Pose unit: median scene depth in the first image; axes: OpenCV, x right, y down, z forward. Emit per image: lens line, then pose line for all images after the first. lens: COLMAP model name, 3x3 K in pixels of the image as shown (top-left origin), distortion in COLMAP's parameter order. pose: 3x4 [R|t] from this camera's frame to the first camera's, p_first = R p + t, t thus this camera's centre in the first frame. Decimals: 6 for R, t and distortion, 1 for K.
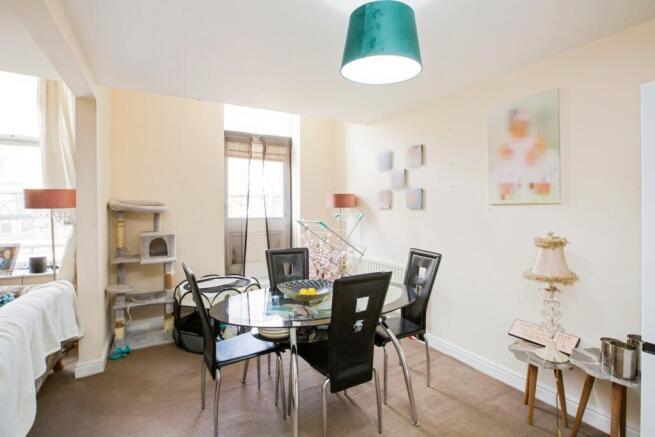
lens RADIAL K [[311.4, 0, 326.2], [0, 311.4, 206.9], [0, 0, 1]] dist [-0.002203, 0.000312]
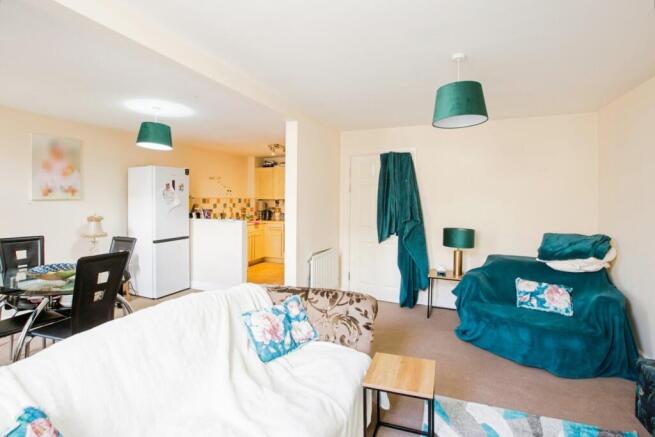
lens RADIAL K [[313.5, 0, 330.1], [0, 313.5, 202.9], [0, 0, 1]] dist [0.001861, 0.000932]
pose [[-0.628304, -0.004607, 0.777954, -1.135749], [0.003121, 0.999959, 0.008442, -0.001528], [-0.777962, 0.007732, -0.628264, 0.662307]]
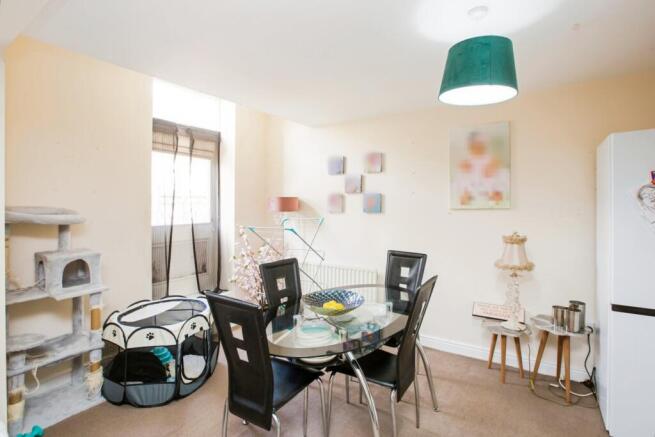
lens RADIAL K [[313.5, 0, 330.1], [0, 313.5, 202.9], [0, 0, 1]] dist [0.001861, 0.000932]
pose [[0.895647, -0.004056, 0.444747, -0.337833], [0.007363, 0.999957, -0.005708, -0.022562], [-0.444705, 0.008387, 0.895638, 0.098514]]
